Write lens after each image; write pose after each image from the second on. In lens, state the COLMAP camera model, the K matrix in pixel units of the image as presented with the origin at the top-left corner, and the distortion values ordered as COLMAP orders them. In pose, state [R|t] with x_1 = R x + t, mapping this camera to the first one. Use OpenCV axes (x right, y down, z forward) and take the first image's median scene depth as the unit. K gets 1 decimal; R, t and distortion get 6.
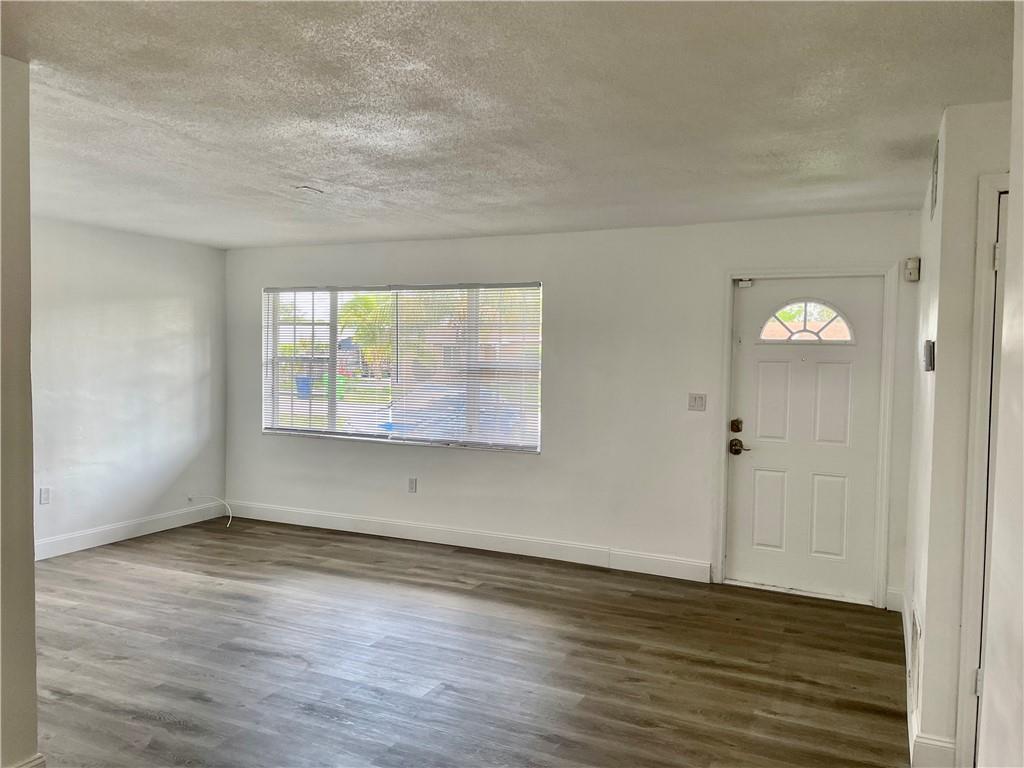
lens RADIAL K [[764.6, 0, 504.8], [0, 764.6, 387.7], [0, 0, 1]] dist [0.044310, -0.004422]
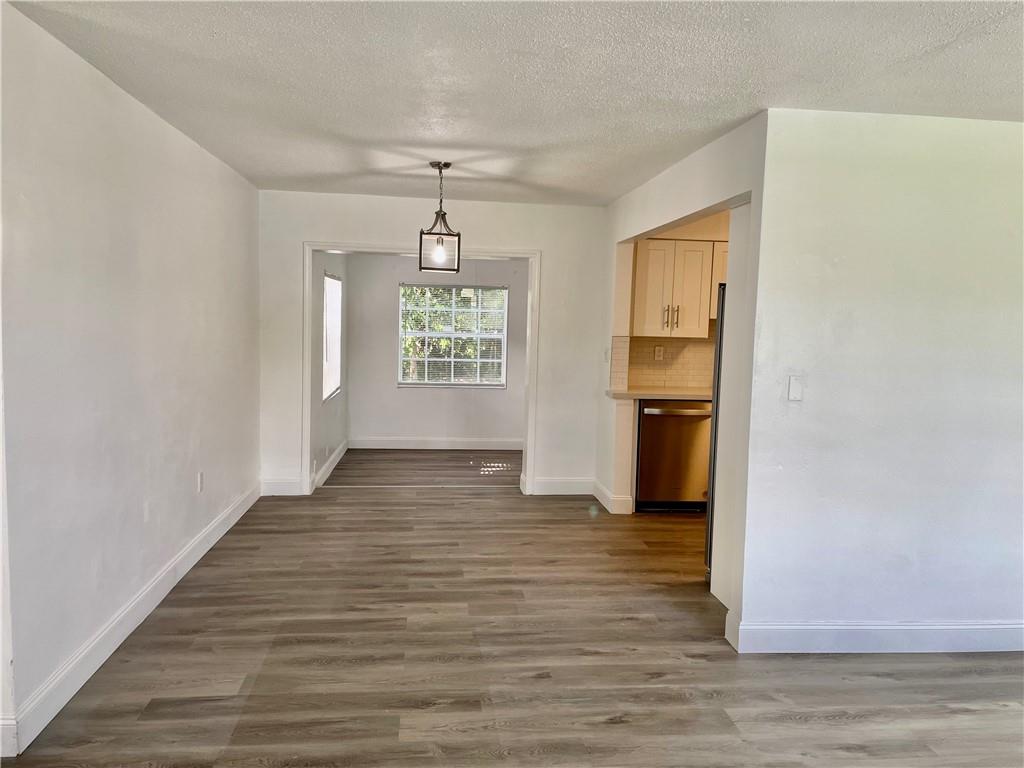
lens RADIAL K [[764.6, 0, 504.8], [0, 764.6, 387.7], [0, 0, 1]] dist [0.044310, -0.004422]
pose [[-0.849854, 0.006401, -0.526979, 0.273519], [-0.064877, 0.991050, 0.116664, -0.037865], [0.523009, 0.133336, -0.841833, 1.113219]]
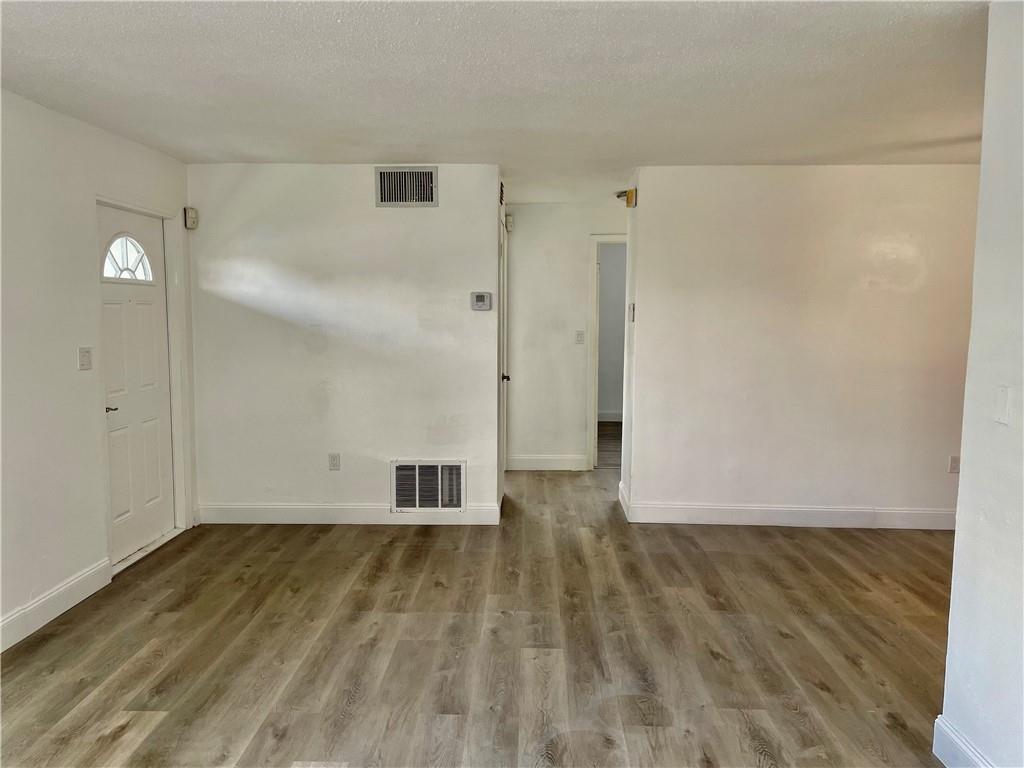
lens RADIAL K [[764.6, 0, 504.8], [0, 764.6, 387.7], [0, 0, 1]] dist [0.044310, -0.004422]
pose [[-0.406306, -0.113095, 0.906711, -0.731536], [0.025811, 0.990494, 0.135111, -0.053693], [-0.913372, 0.078299, -0.399525, 1.118869]]
